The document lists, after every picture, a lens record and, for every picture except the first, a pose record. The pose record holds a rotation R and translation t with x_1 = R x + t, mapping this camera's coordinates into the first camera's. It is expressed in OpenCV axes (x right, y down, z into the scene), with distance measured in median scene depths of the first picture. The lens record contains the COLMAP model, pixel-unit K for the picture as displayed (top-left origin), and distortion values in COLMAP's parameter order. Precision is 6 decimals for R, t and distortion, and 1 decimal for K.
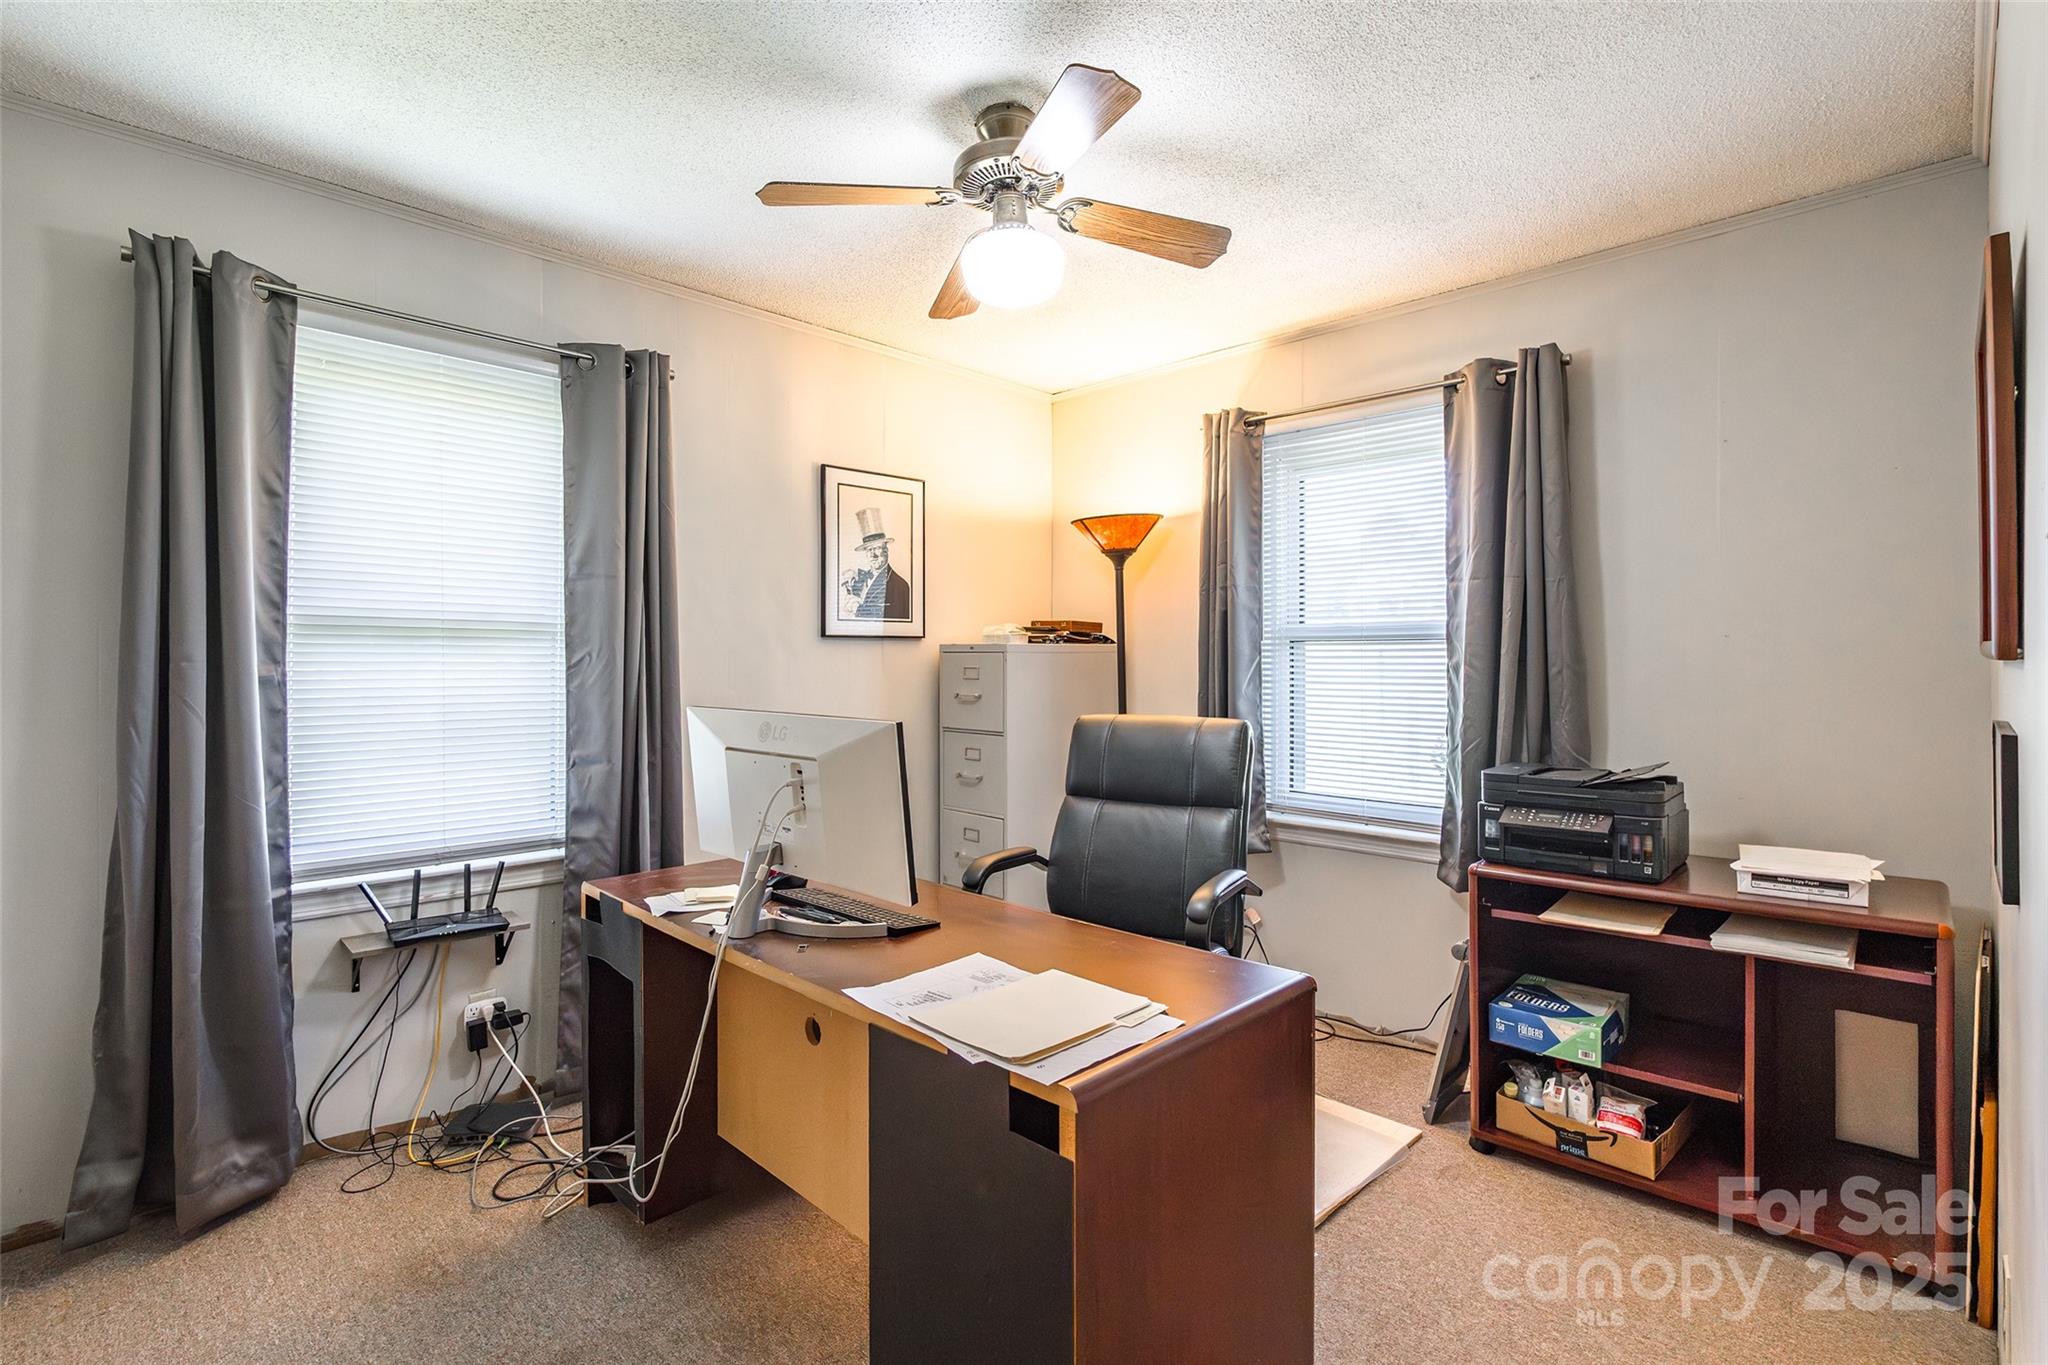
lens RADIAL K [[958.9, 0, 1020.5], [0, 958.9, 644.5], [0, 0, 1]] dist [-0.021259, -0.000410]
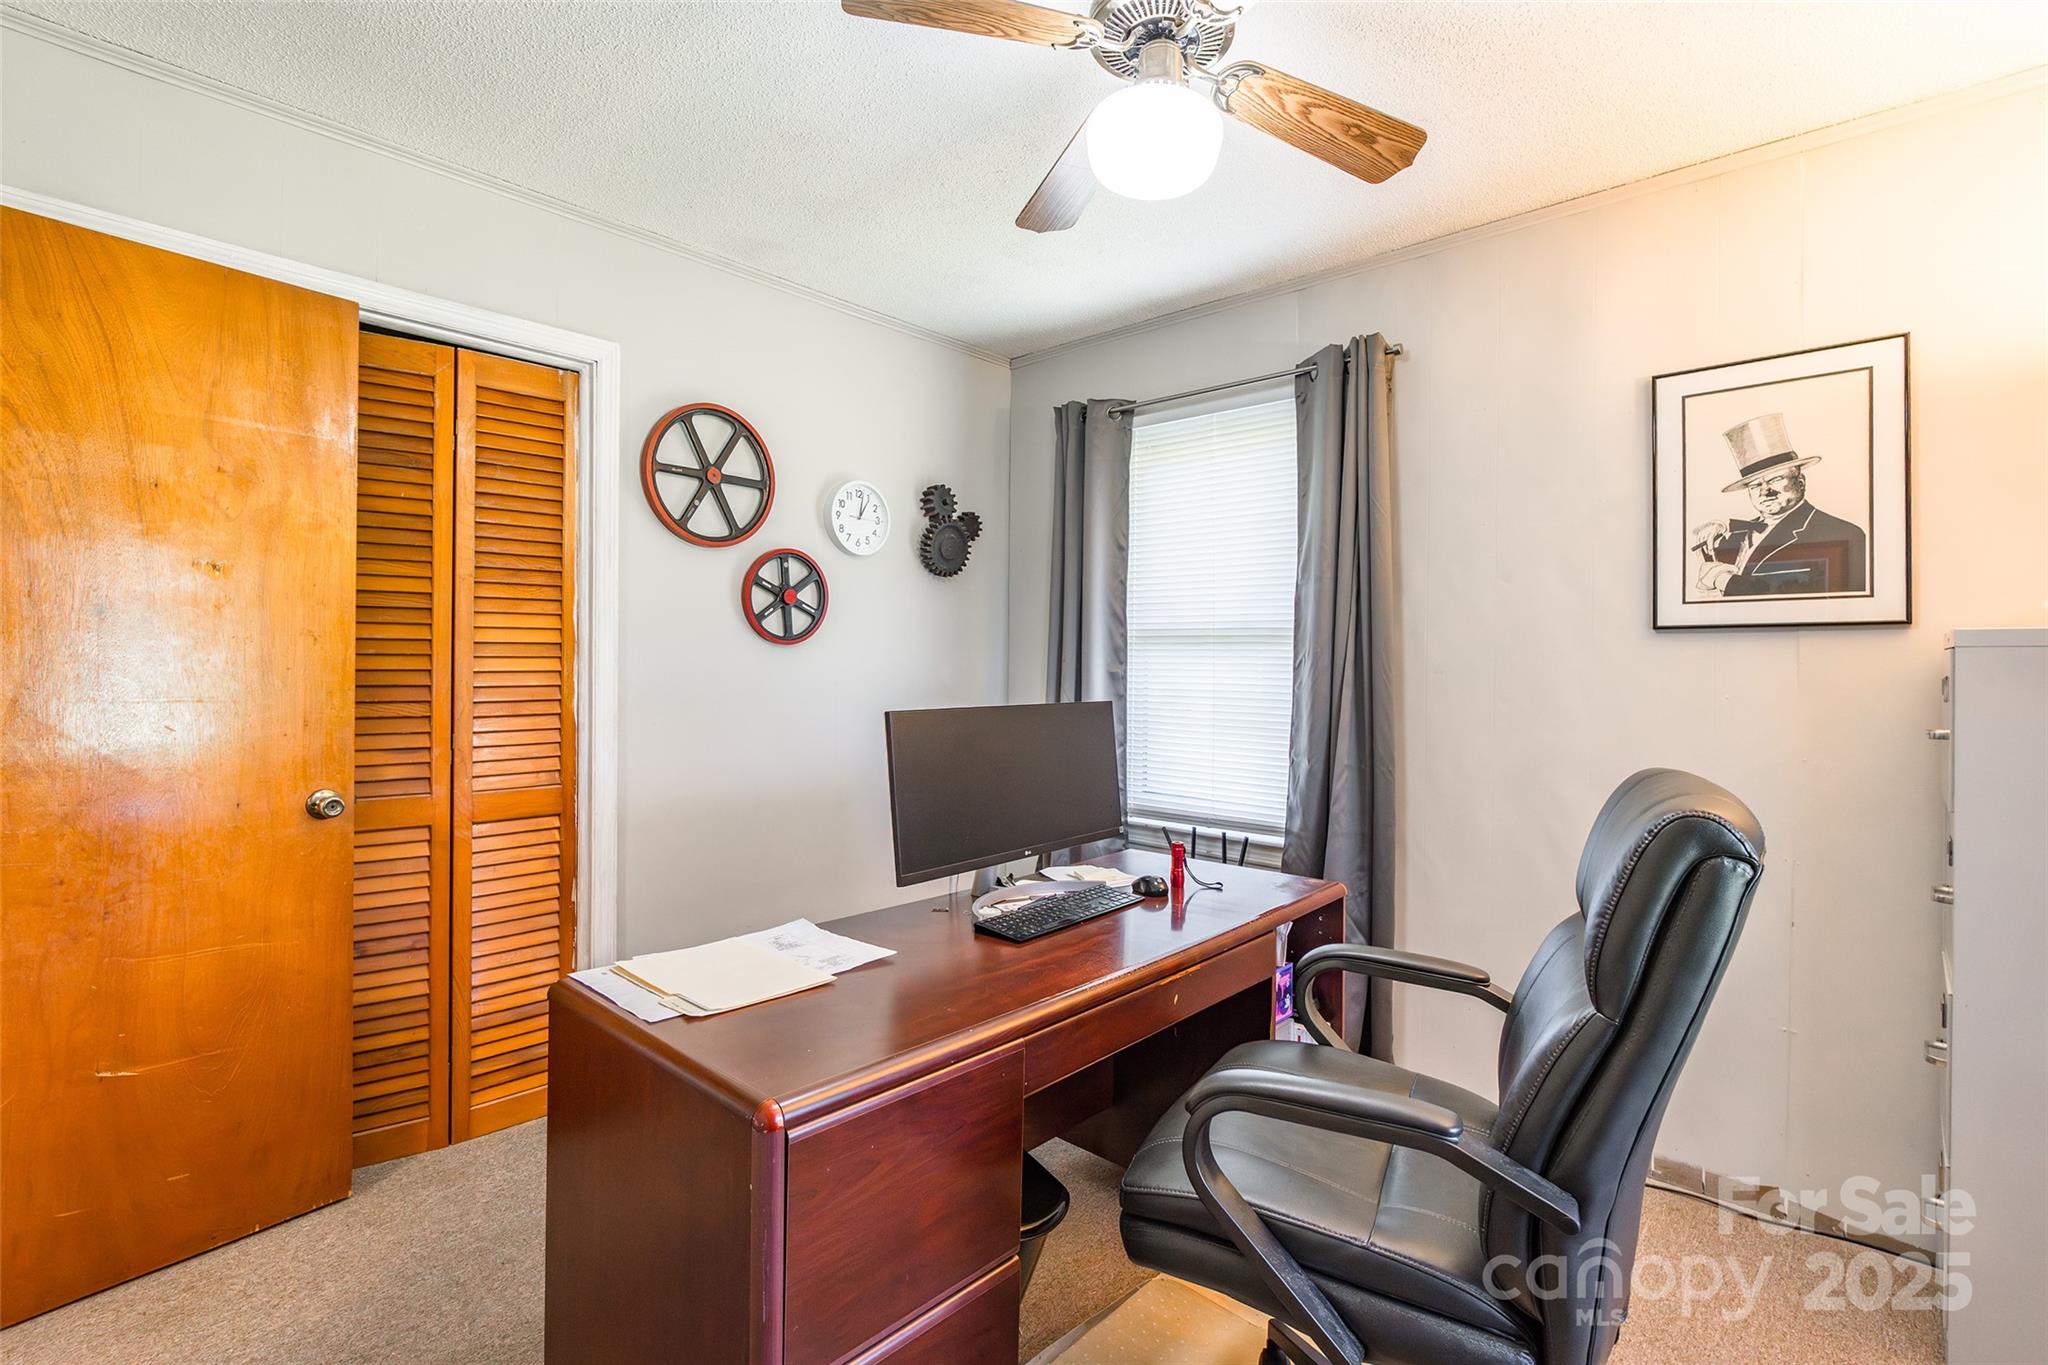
lens RADIAL K [[958.9, 0, 1020.5], [0, 958.9, 644.5], [0, 0, 1]] dist [-0.021259, -0.000410]
pose [[0.024073, -0.018746, -0.999534, 0.449195], [0.009589, 0.999783, -0.018519, 0.010845], [0.999664, -0.009138, 0.024248, 0.520268]]
